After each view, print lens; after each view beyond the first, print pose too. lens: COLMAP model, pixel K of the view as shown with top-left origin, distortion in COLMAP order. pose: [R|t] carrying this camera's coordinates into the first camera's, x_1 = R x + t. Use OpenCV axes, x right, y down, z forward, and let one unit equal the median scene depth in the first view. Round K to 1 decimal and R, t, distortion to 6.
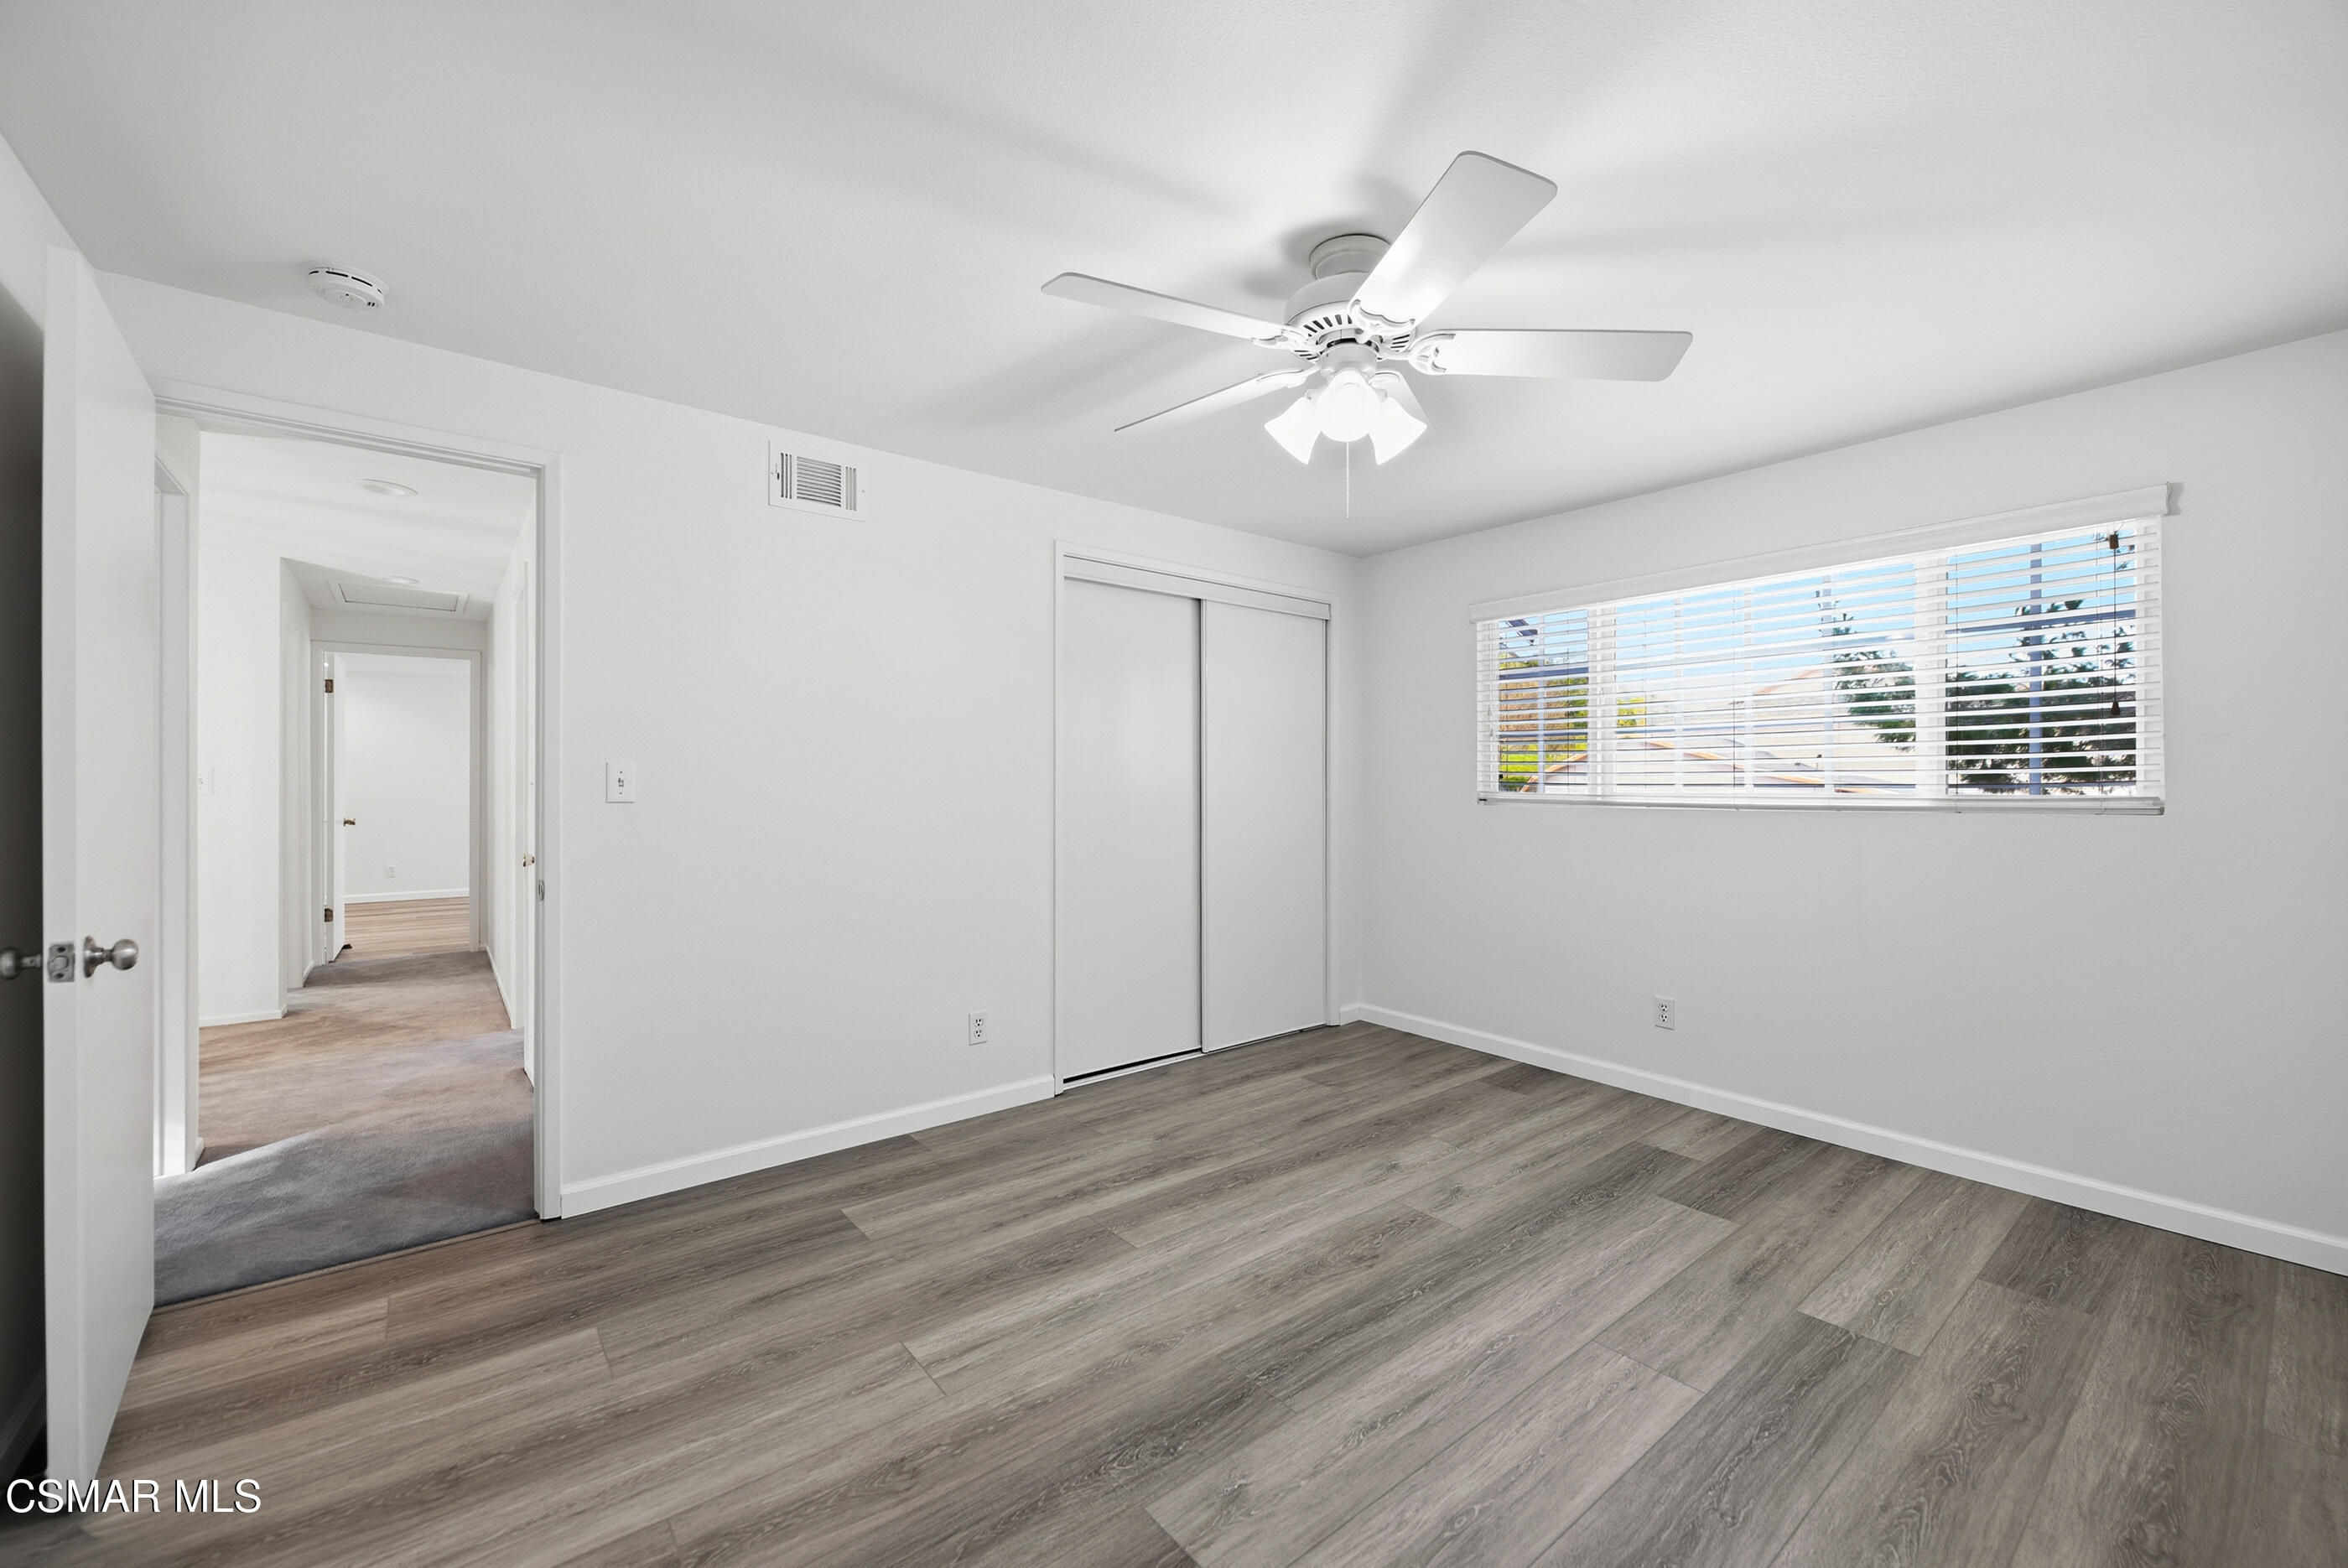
lens RADIAL K [[942.3, 0, 1174.0], [0, 942.3, 784.0], [0, 0, 1]] dist [0.013073, -0.006703]
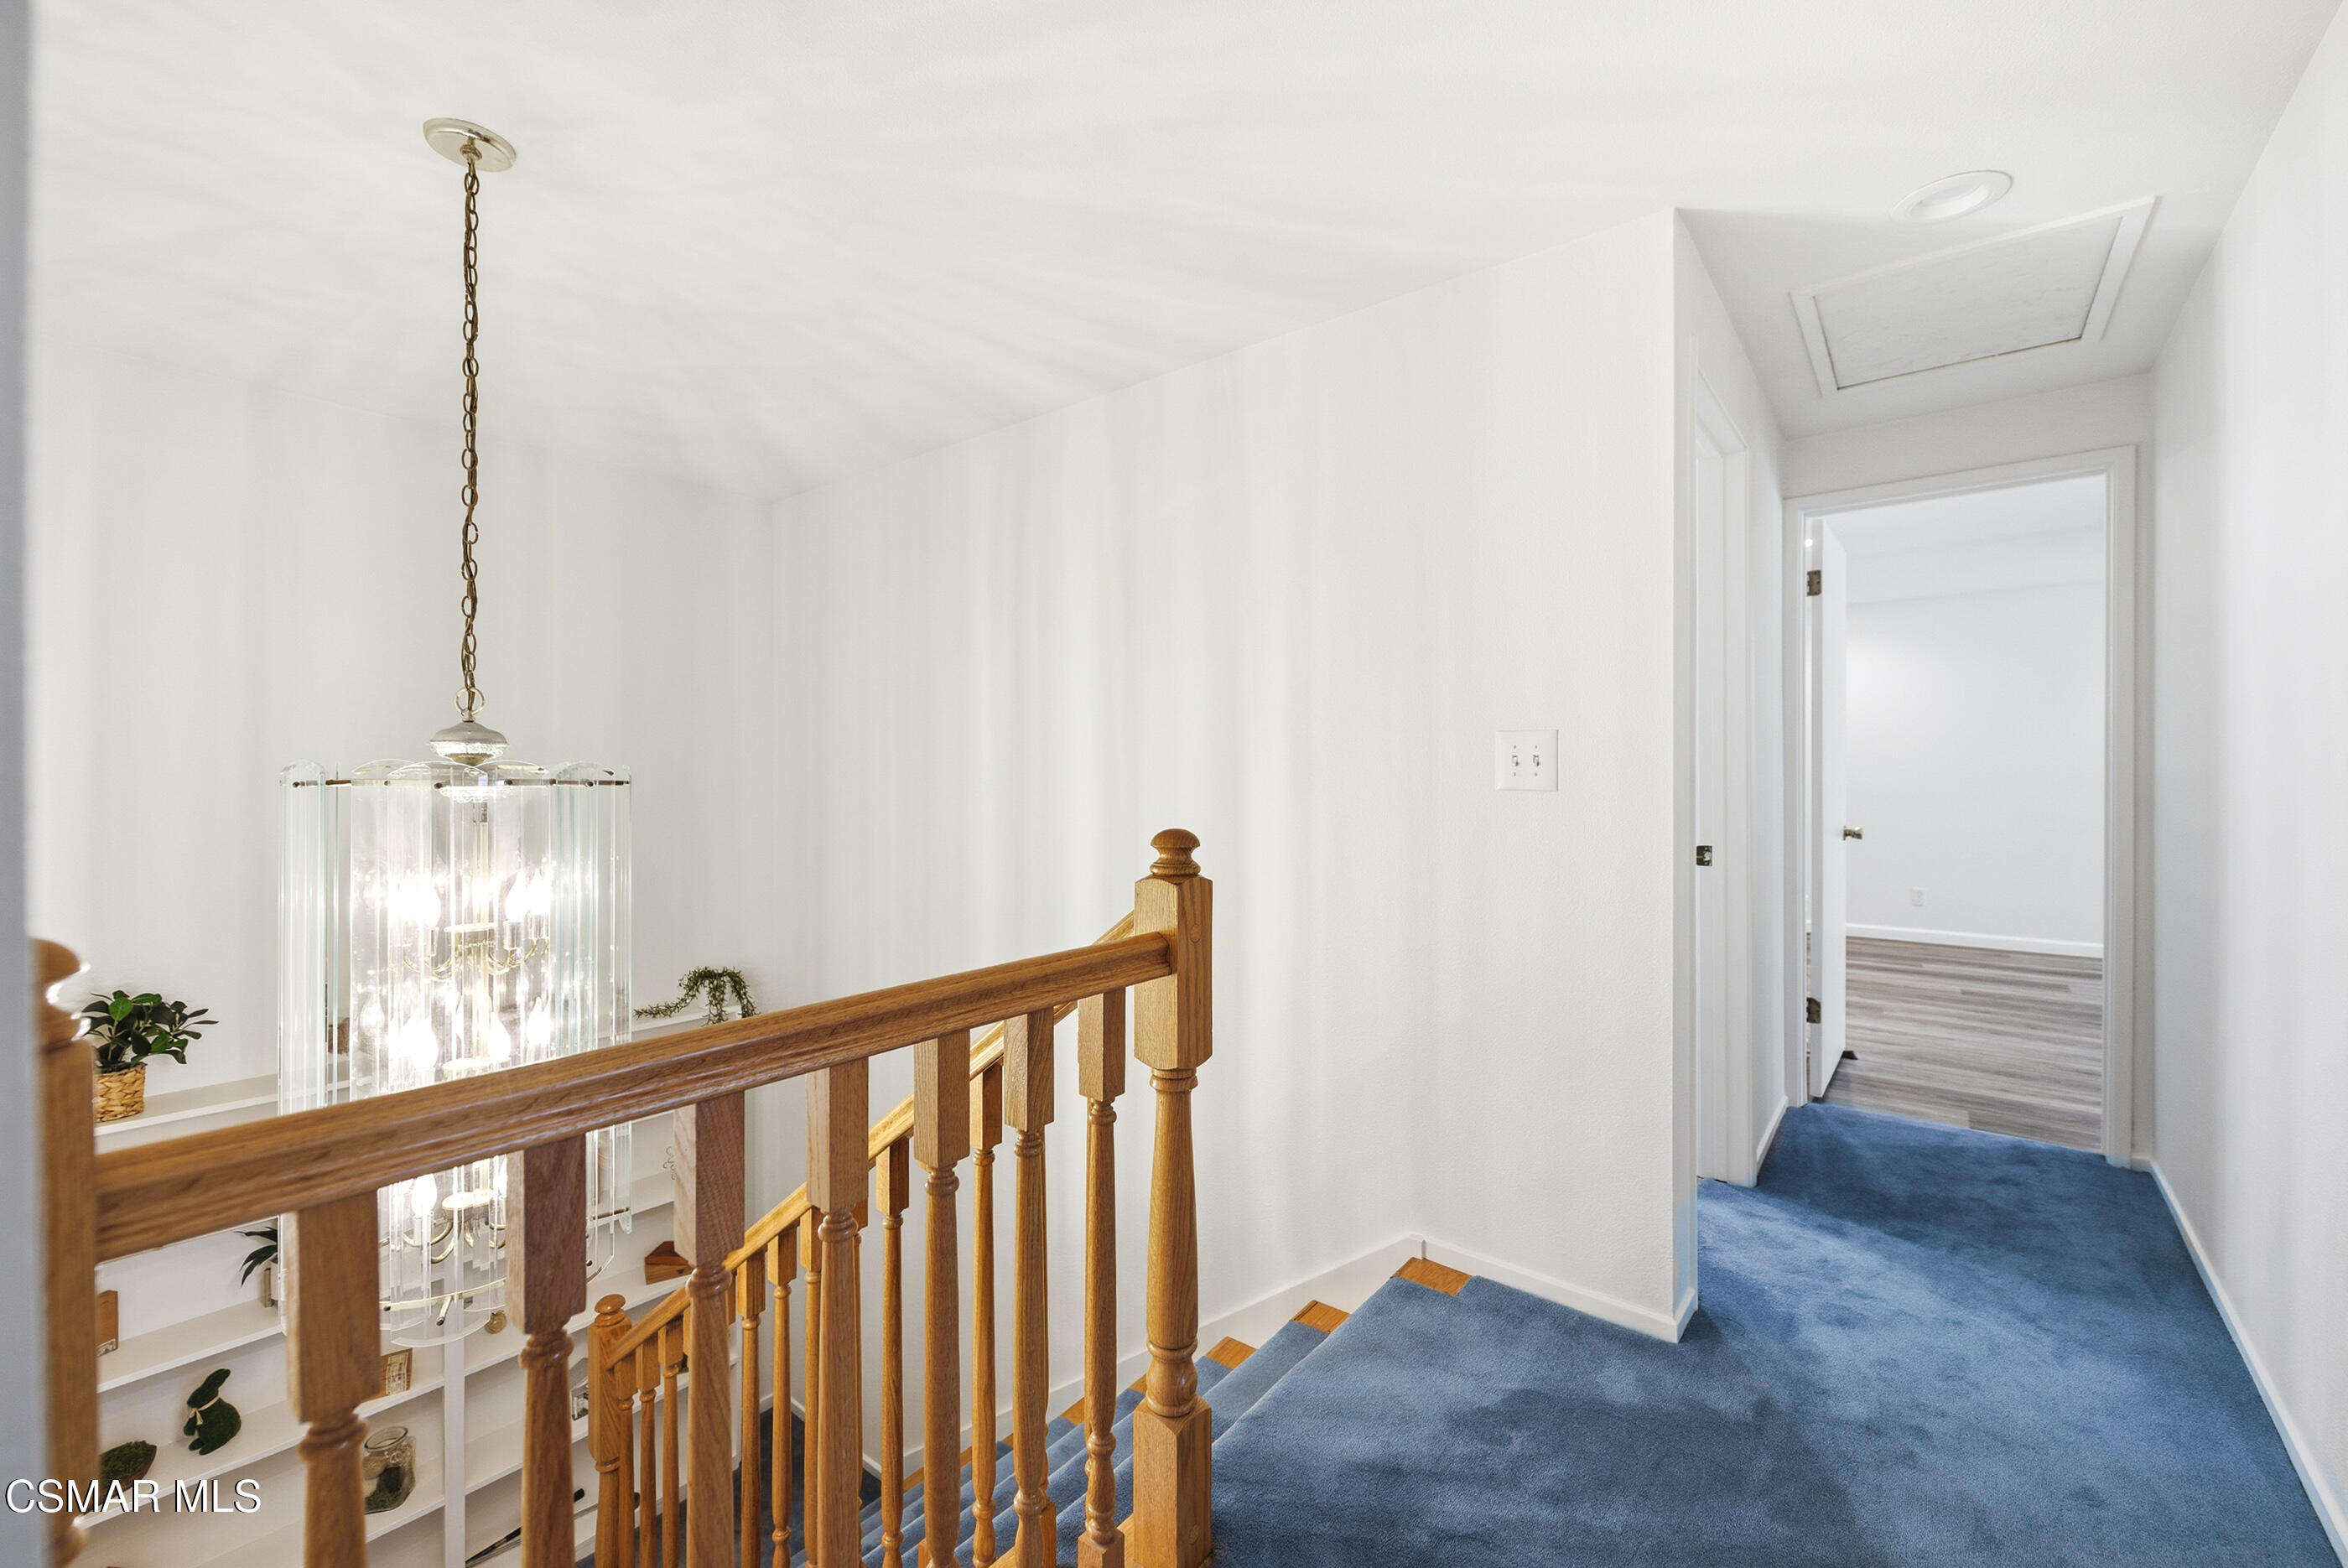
lens RADIAL K [[942.3, 0, 1174.0], [0, 942.3, 784.0], [0, 0, 1]] dist [0.013073, -0.006703]
pose [[0.217794, 0.008471, -0.975958, -0.444119], [0.010264, 0.999887, 0.010969, 0.001628], [0.975941, -0.012407, 0.217683, 0.526432]]
